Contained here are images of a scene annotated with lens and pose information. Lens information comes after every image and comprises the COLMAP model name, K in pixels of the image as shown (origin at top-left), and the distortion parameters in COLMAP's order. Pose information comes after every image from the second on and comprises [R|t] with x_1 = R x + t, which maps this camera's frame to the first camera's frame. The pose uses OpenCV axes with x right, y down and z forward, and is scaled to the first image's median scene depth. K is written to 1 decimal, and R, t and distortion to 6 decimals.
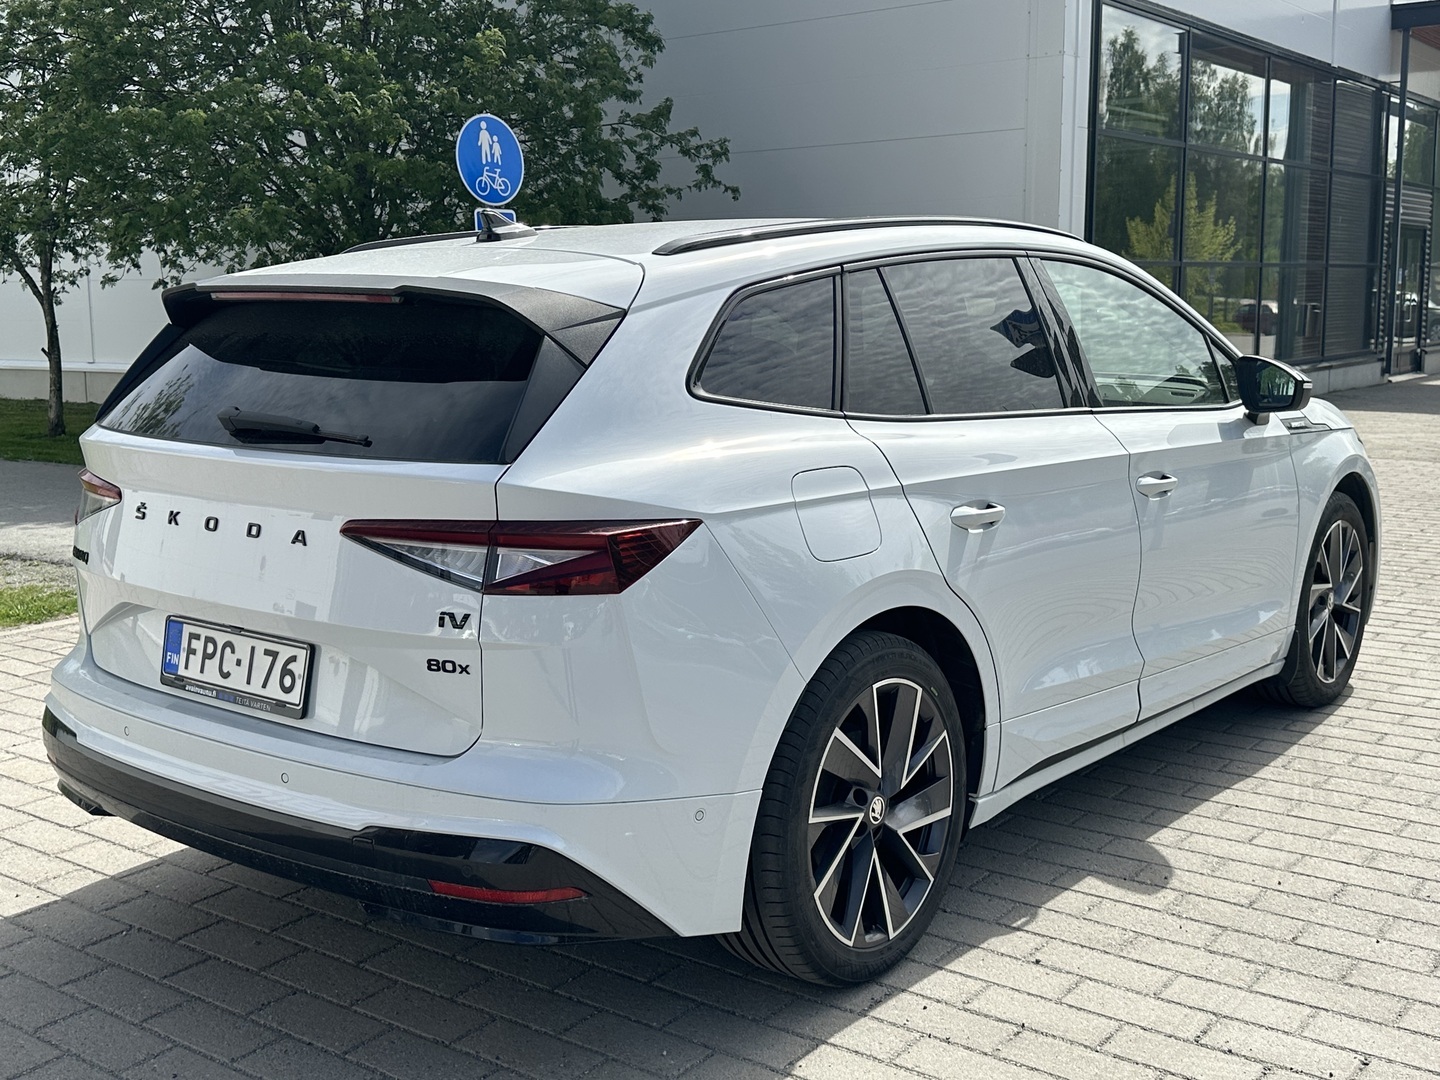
lens RADIAL K [[1602.0, 0, 719.5], [0, 1602.0, 539.8], [0, 0, 1]] dist [0.128164, 0.000000]
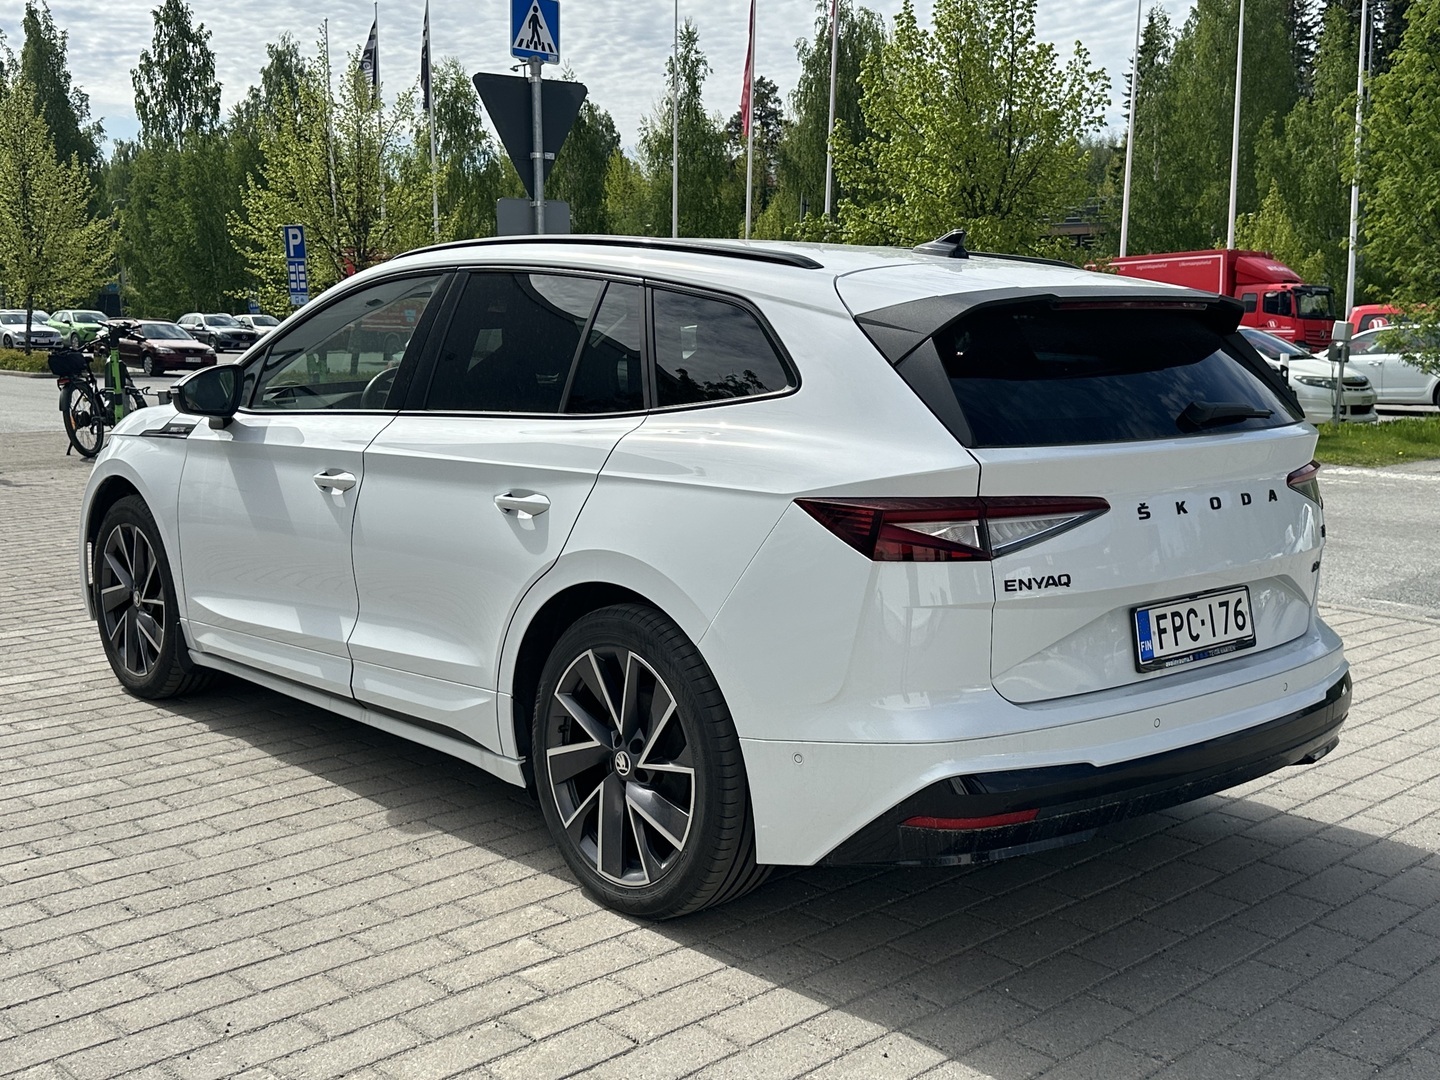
lens RADIAL K [[1602.0, 0, 720.3], [0, 1602.0, 531.5], [0, 0, 1]] dist [0.128164, 0.000000]
pose [[0.106570, -0.138674, 0.984587, -1.428574], [0.118424, 0.984948, 0.125907, -0.169041], [-0.987228, 0.103181, 0.121388, 1.174854]]
